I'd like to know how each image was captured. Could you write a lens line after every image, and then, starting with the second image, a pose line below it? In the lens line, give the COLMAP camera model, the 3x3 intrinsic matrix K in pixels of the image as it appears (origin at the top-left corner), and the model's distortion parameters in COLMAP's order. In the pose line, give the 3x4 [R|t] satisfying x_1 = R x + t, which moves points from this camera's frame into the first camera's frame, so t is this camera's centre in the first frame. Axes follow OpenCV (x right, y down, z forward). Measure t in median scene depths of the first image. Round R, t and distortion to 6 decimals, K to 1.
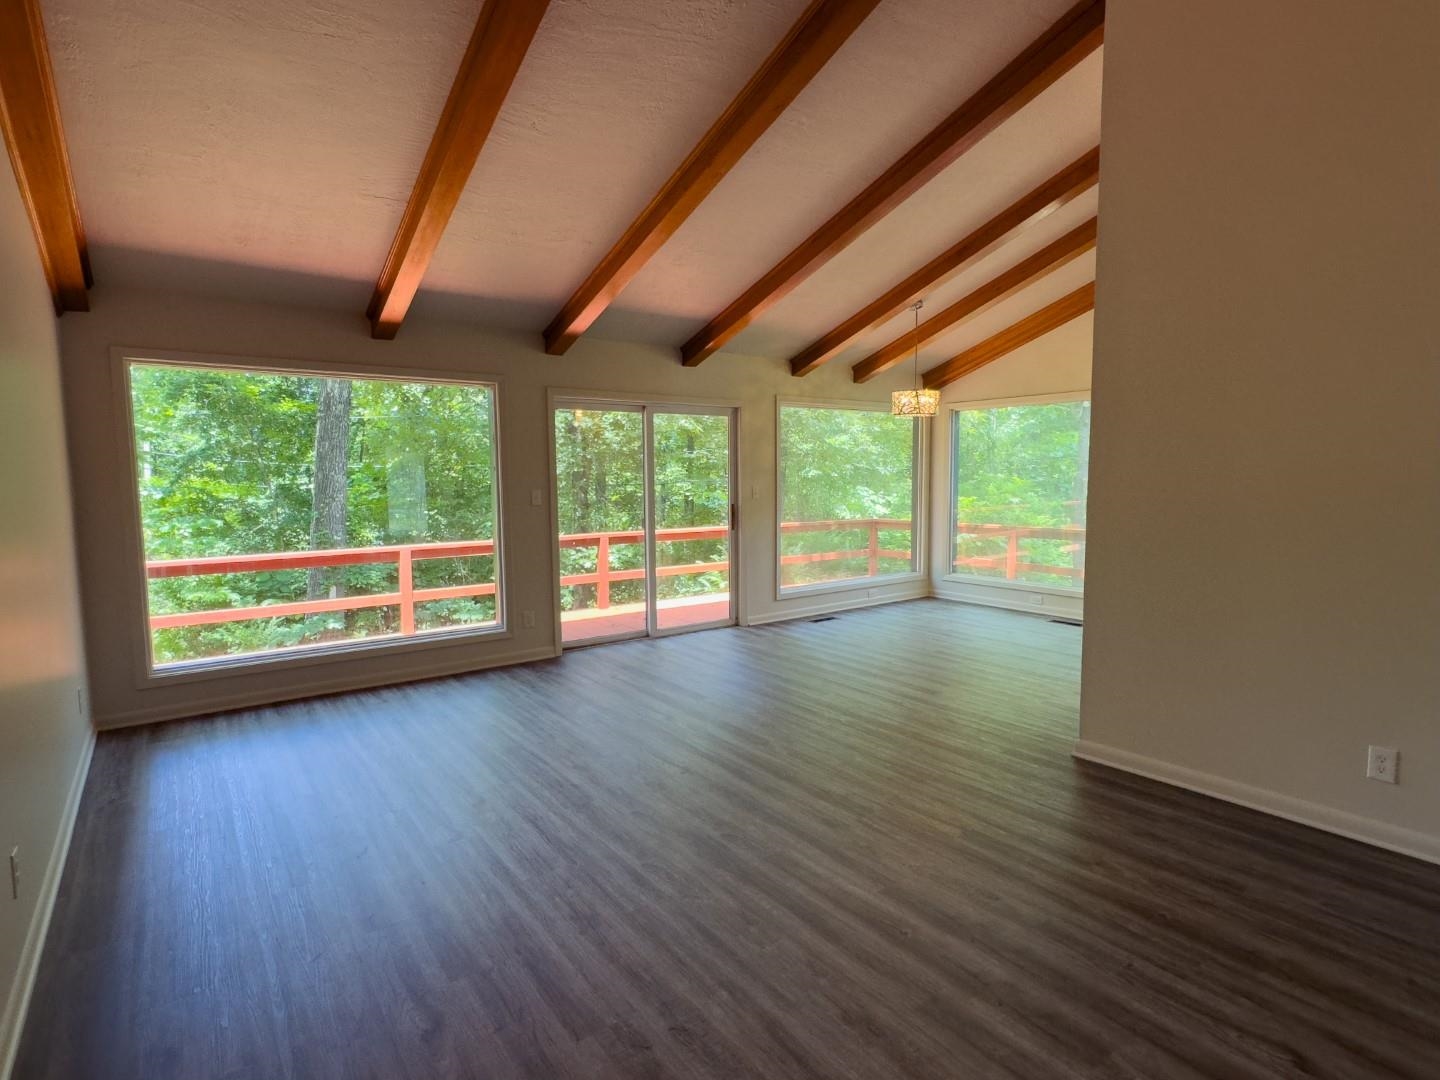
lens RADIAL K [[743.4, 0, 706.7], [0, 743.4, 542.7], [0, 0, 1]] dist [-0.003309, -0.000669]
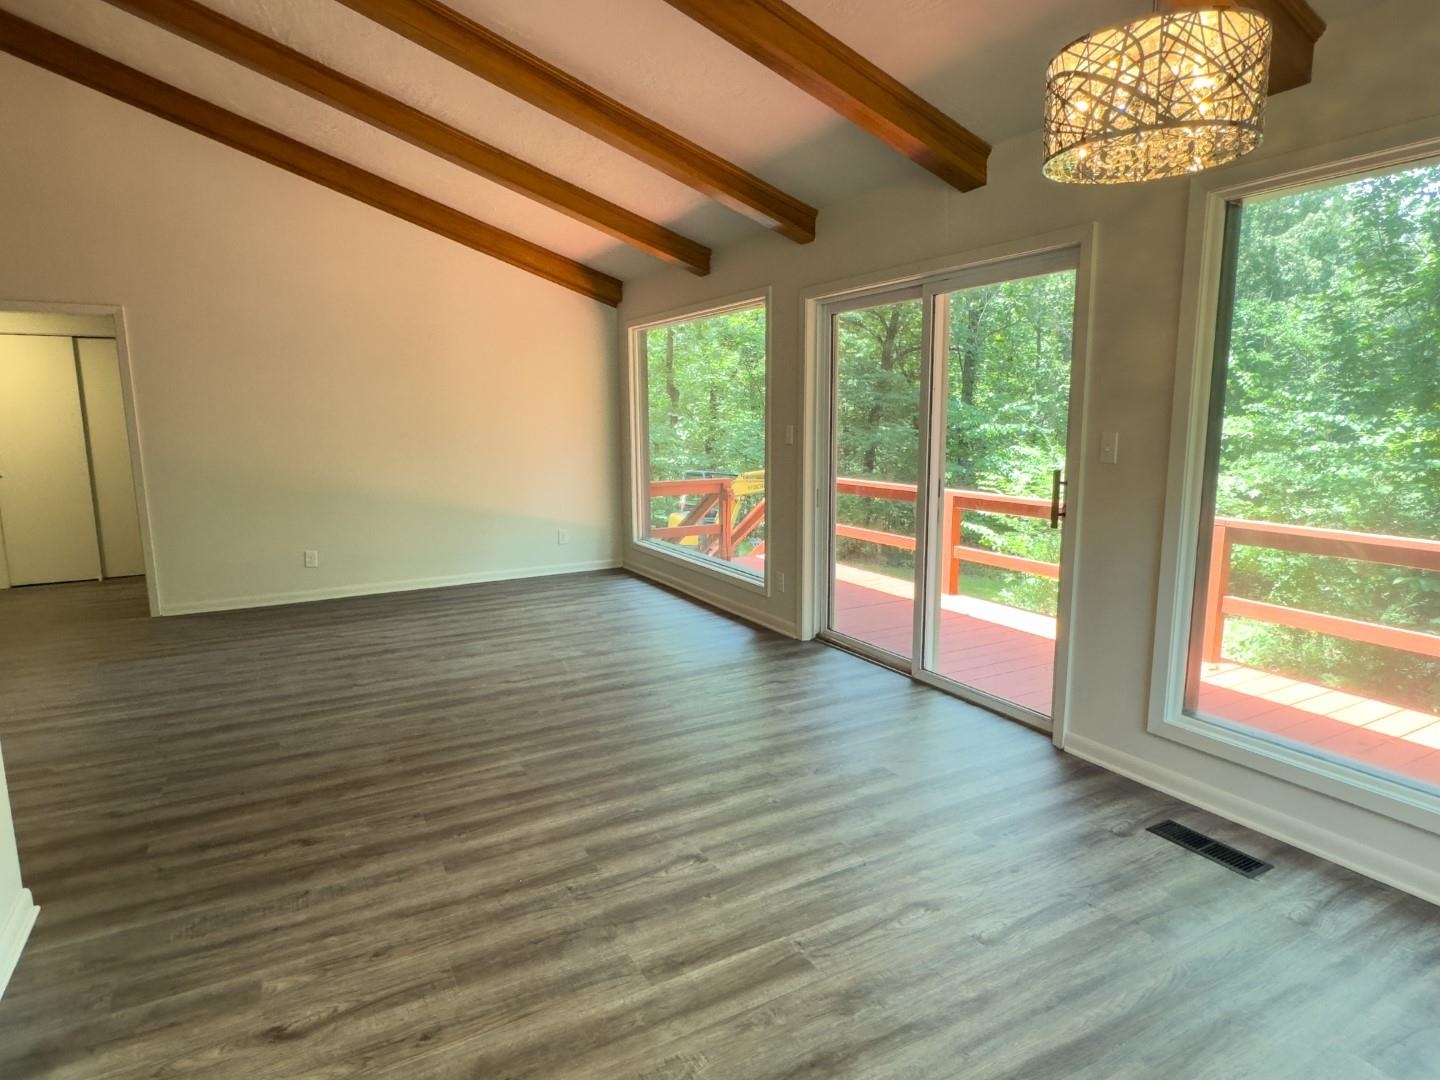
lens RADIAL K [[820.2, 0, 716.7], [0, 820.2, 549.0], [0, 0, 1]] dist [0.001983, -0.000291]
pose [[-0.125137, 0.170015, -0.977464, 0.545751], [-0.083410, 0.979917, 0.181121, -0.077385], [0.988627, 0.104196, -0.108443, 0.850821]]
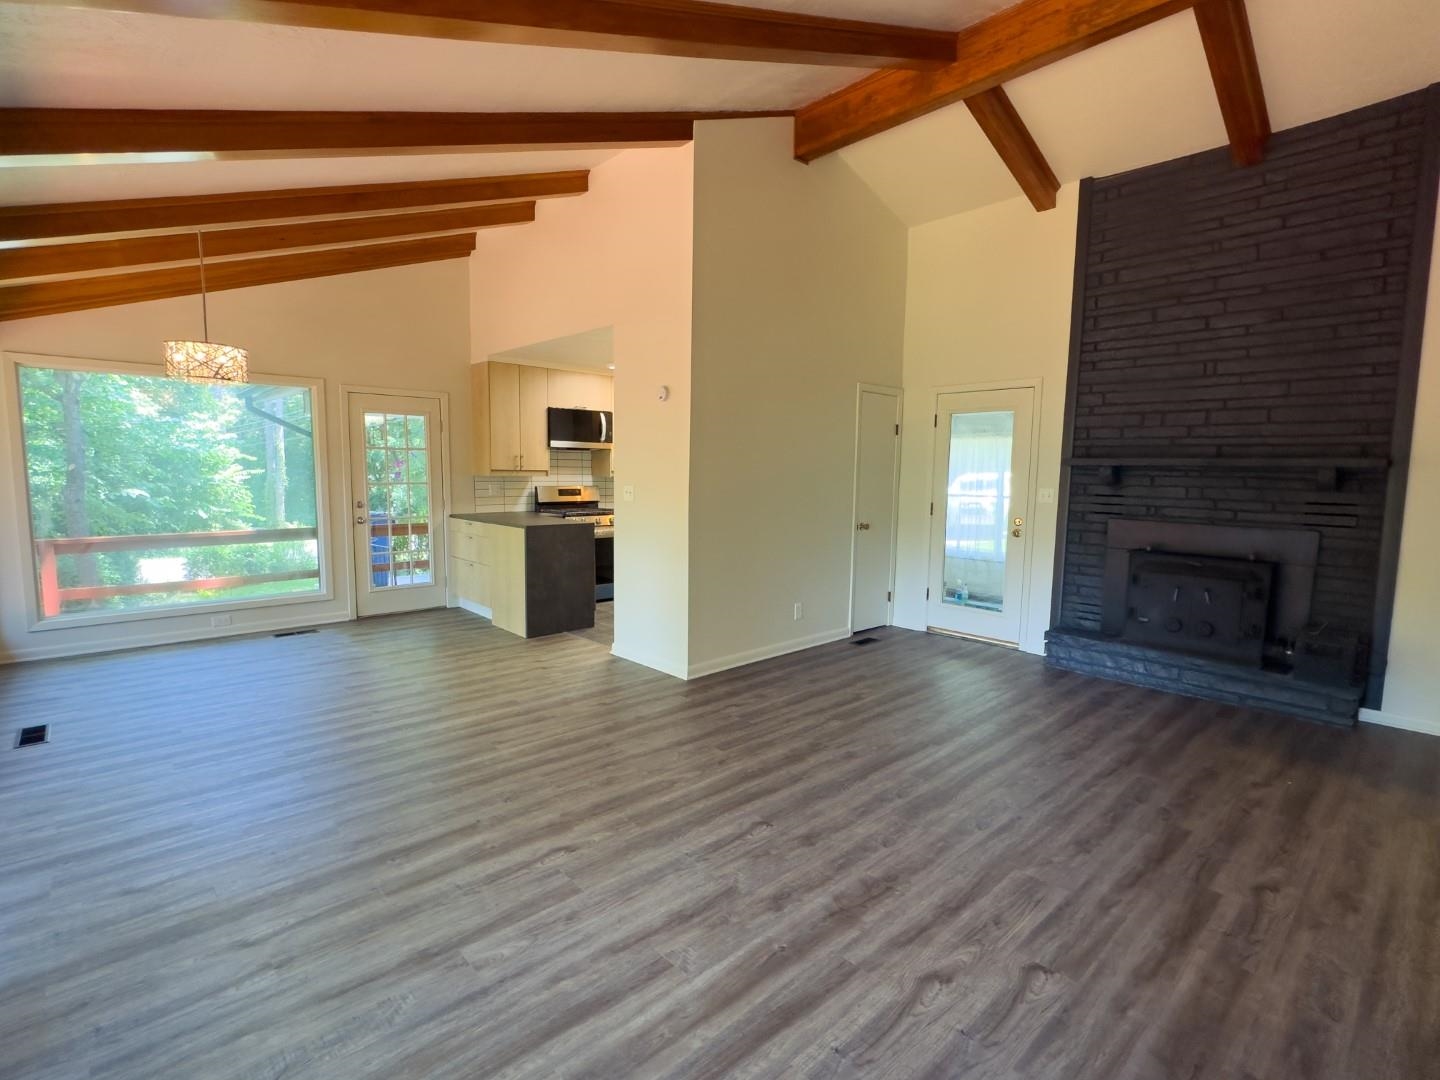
lens RADIAL K [[692.0, 0, 724.0], [0, 692.0, 541.6], [0, 0, 1]] dist [-0.001152, -0.000976]
pose [[-0.120796, -0.097586, 0.987869, -0.399500], [0.081864, 0.990787, 0.107884, -0.050480], [-0.989296, 0.093903, -0.111694, 0.576089]]
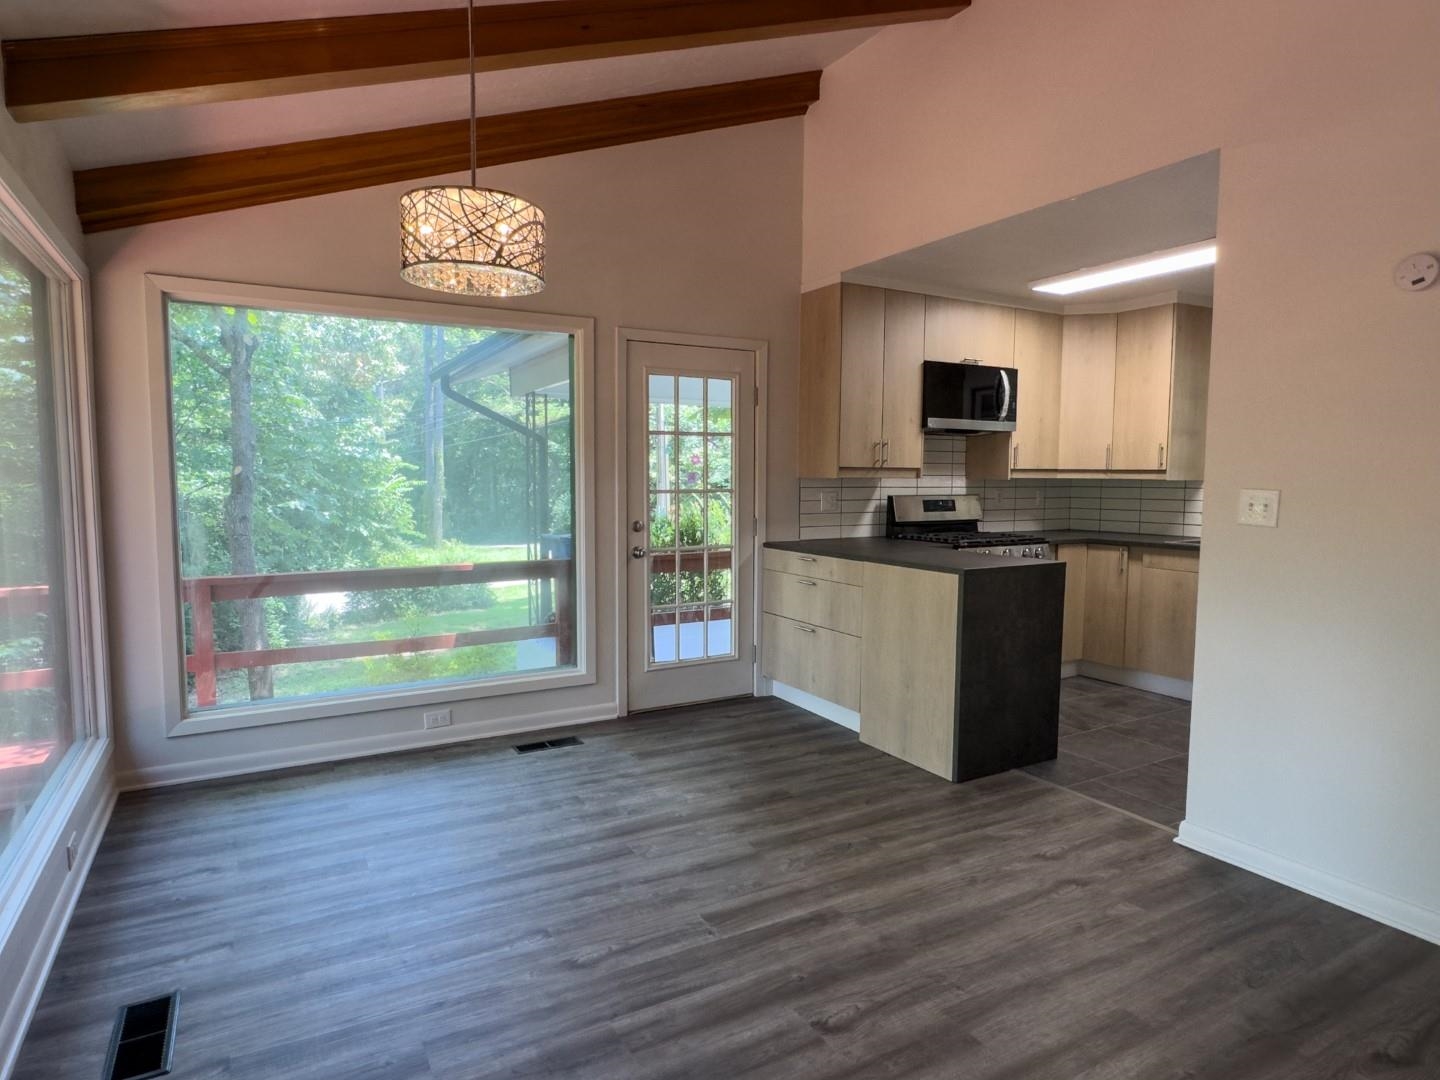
lens RADIAL K [[836.1, 0, 723.5], [0, 836.1, 538.2], [0, 0, 1]] dist [-0.003618, -0.002700]
pose [[0.110264, -0.065881, 0.991716, -0.085671], [0.089671, 0.994391, 0.056089, -0.061653], [-0.989849, 0.082743, 0.115553, 0.802833]]
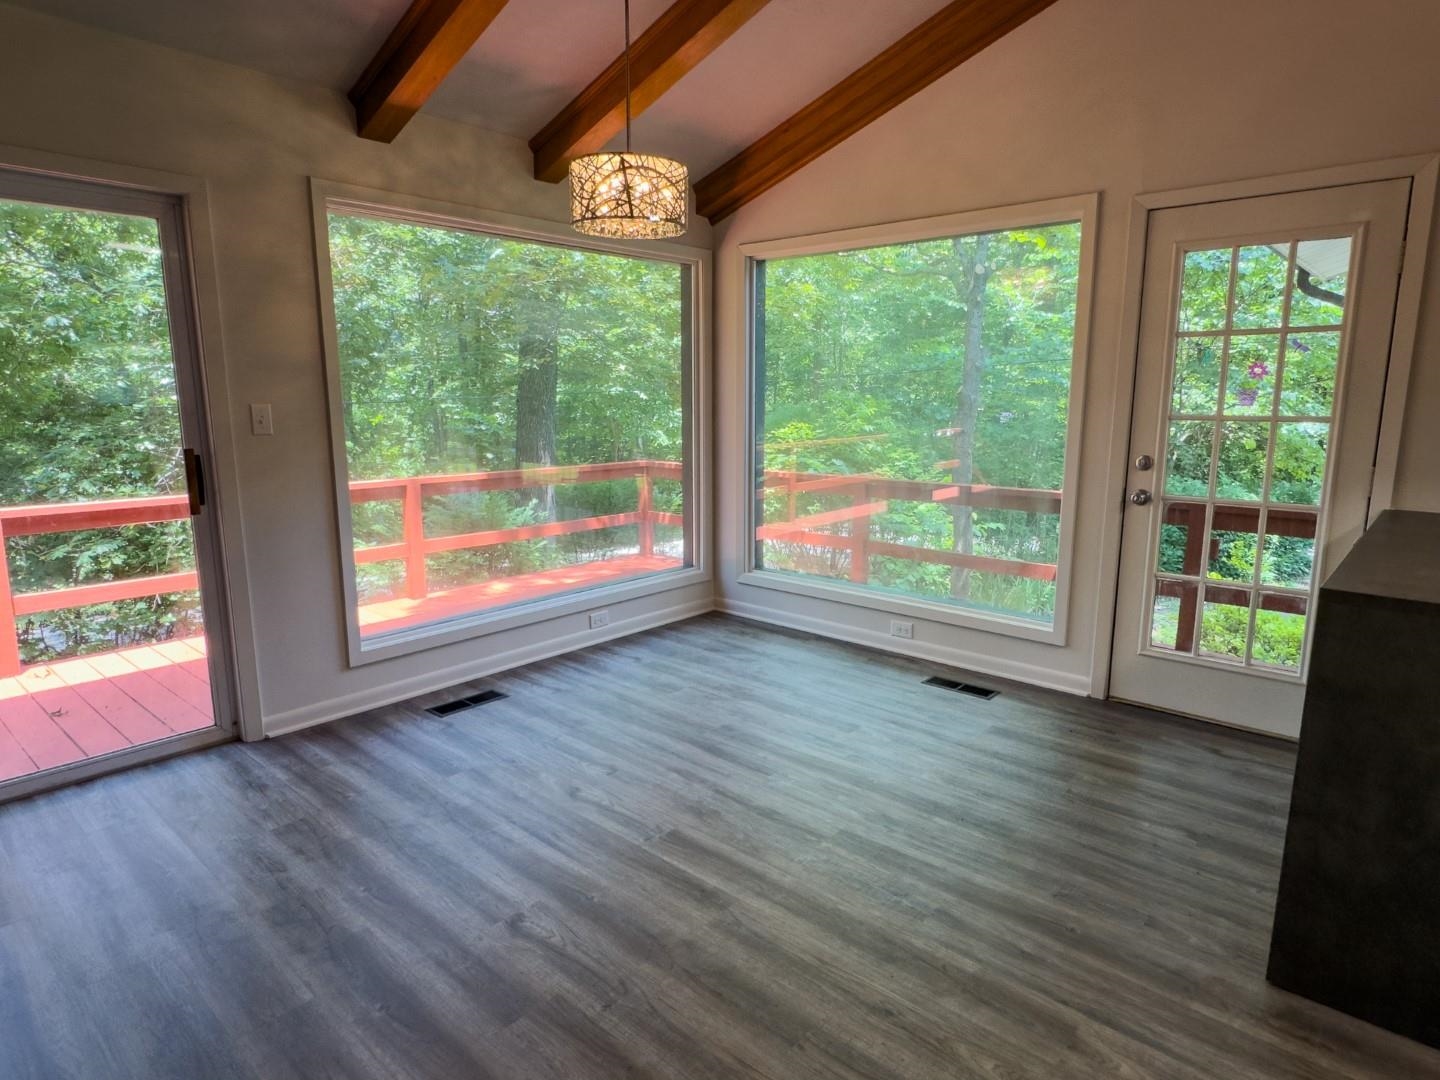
lens RADIAL K [[836.1, 0, 714.2], [0, 836.1, 541.8], [0, 0, 1]] dist [-0.003618, -0.002700]
pose [[0.977774, -0.028261, 0.207746, 0.213338], [0.010844, 0.996364, 0.084503, -0.037509], [-0.209379, -0.080372, 0.974526, 0.504049]]
